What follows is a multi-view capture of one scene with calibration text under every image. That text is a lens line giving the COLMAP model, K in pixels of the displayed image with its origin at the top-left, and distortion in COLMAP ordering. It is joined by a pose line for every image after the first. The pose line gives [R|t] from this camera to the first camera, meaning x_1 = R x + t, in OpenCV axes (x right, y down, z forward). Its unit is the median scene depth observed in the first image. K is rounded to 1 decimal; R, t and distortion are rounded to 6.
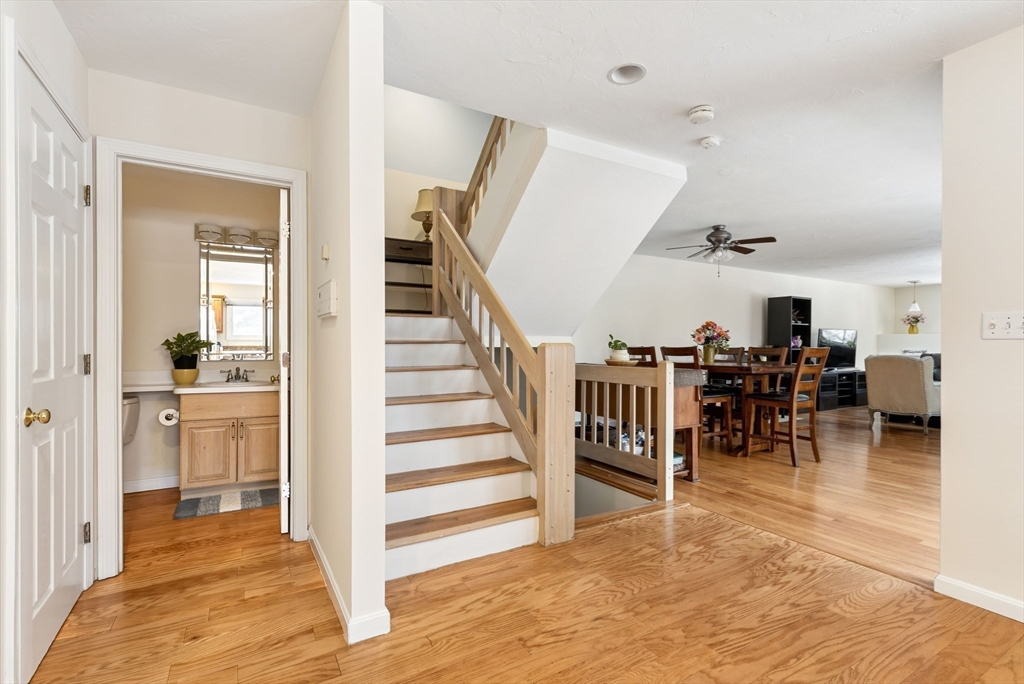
lens RADIAL K [[477.1, 0, 513.6], [0, 477.1, 342.6], [0, 0, 1]] dist [0.009343, -0.001328]
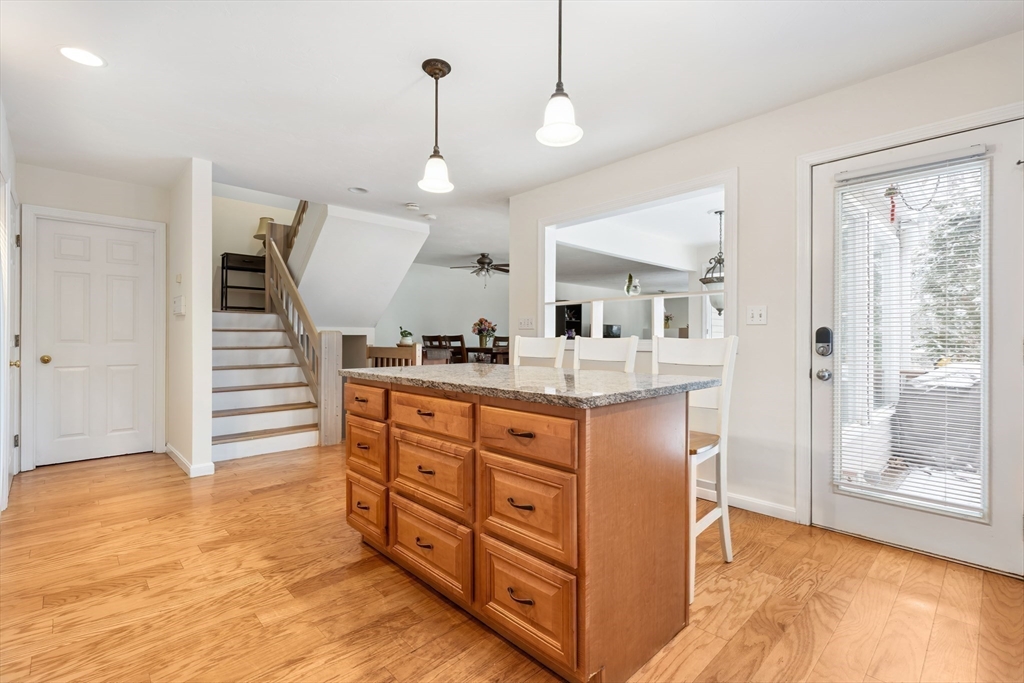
lens RADIAL K [[477.1, 0, 515.6], [0, 477.1, 338.2], [0, 0, 1]] dist [0.009343, -0.001328]
pose [[0.973463, 0.005480, 0.228781, 0.309101], [-0.007564, 0.999938, 0.008233, 0.005688], [-0.228721, -0.009745, 0.973443, -0.753084]]
